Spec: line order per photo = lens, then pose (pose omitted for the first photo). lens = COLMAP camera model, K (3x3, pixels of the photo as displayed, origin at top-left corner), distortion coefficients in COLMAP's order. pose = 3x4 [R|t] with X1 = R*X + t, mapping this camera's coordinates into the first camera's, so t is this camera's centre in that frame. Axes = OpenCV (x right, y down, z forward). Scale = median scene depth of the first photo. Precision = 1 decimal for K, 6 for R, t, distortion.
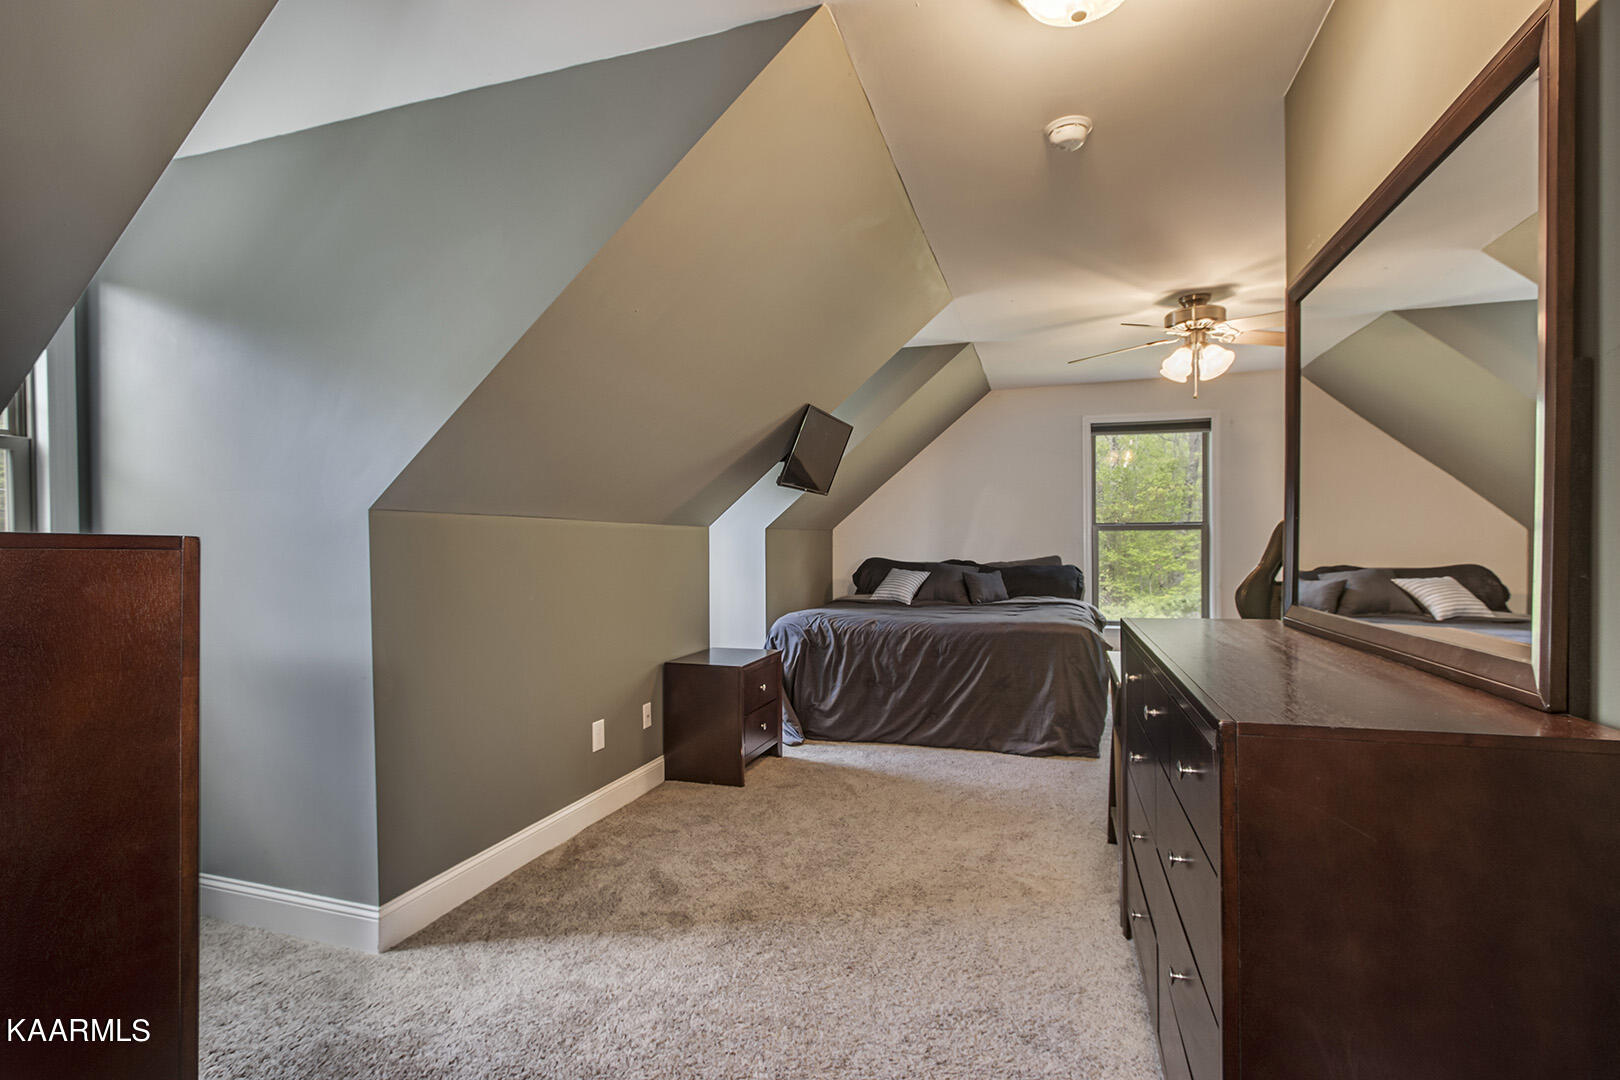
lens RADIAL K [[745.5, 0, 811.5], [0, 745.5, 545.3], [0, 0, 1]] dist [-0.011146, 0.003813]
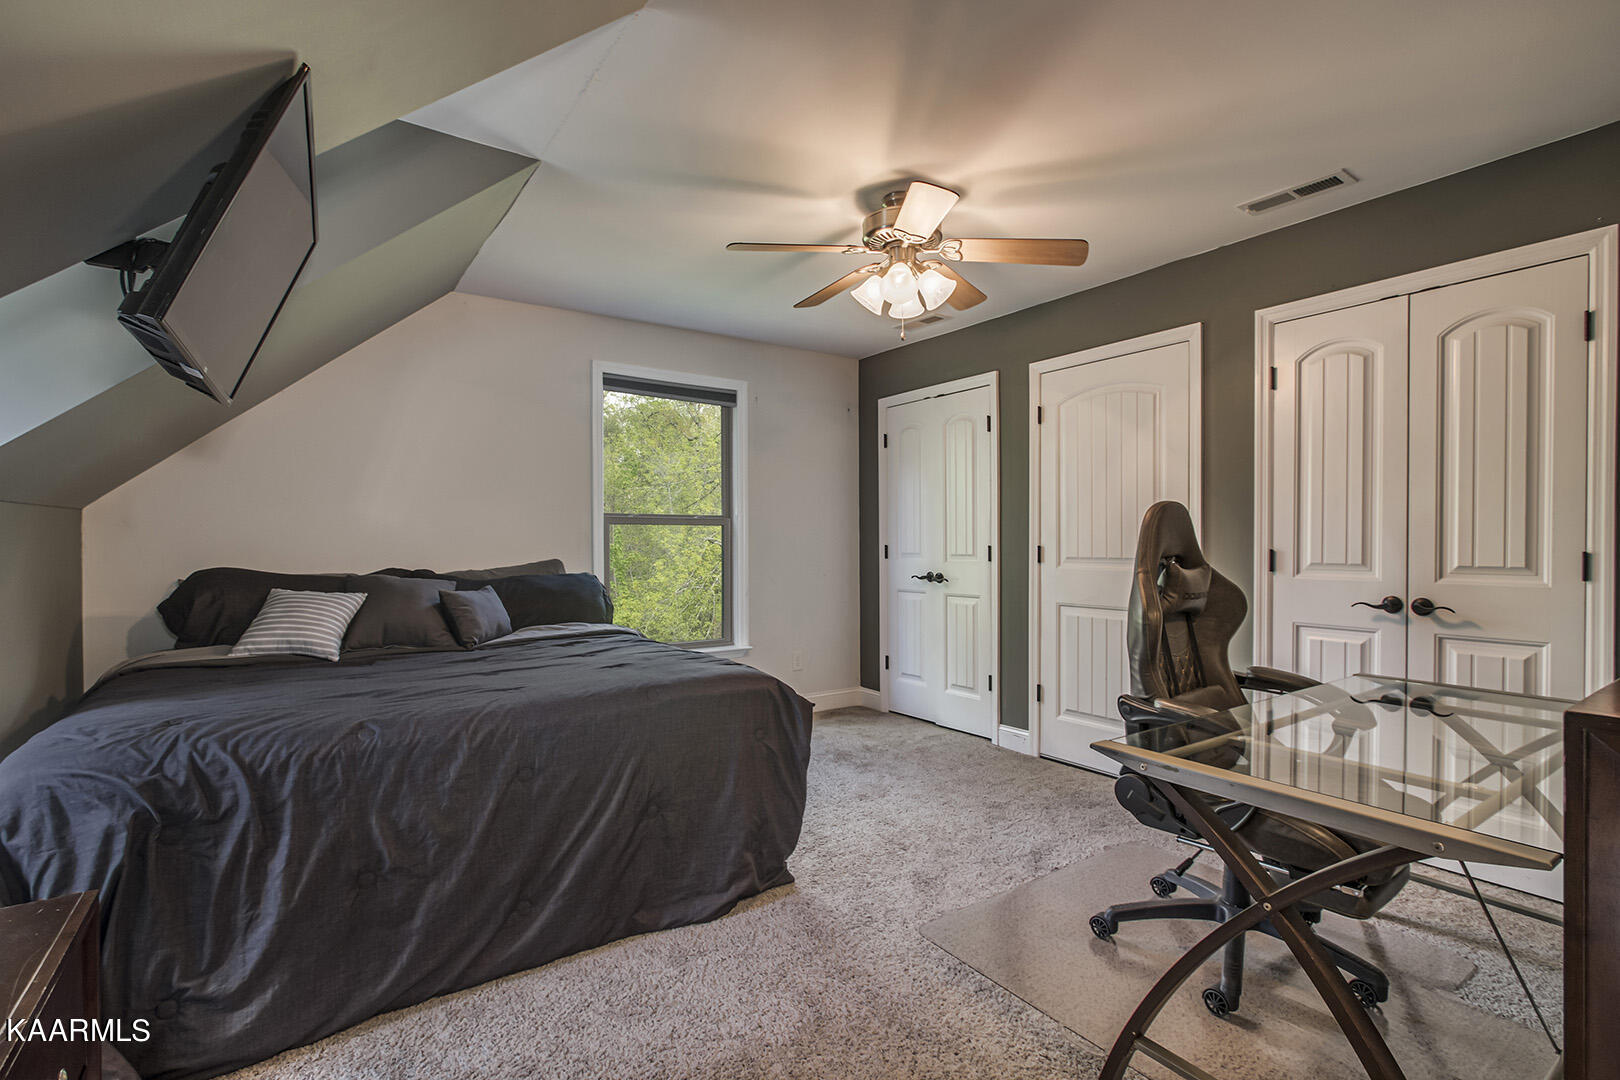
lens RADIAL K [[745.5, 0, 810.3], [0, 745.5, 552.0], [0, 0, 1]] dist [-0.011146, 0.003813]
pose [[0.603946, -0.004998, 0.797010, -0.095198], [-0.002120, 0.999967, 0.007877, 0.001728], [-0.797022, -0.006447, 0.603915, 0.545784]]
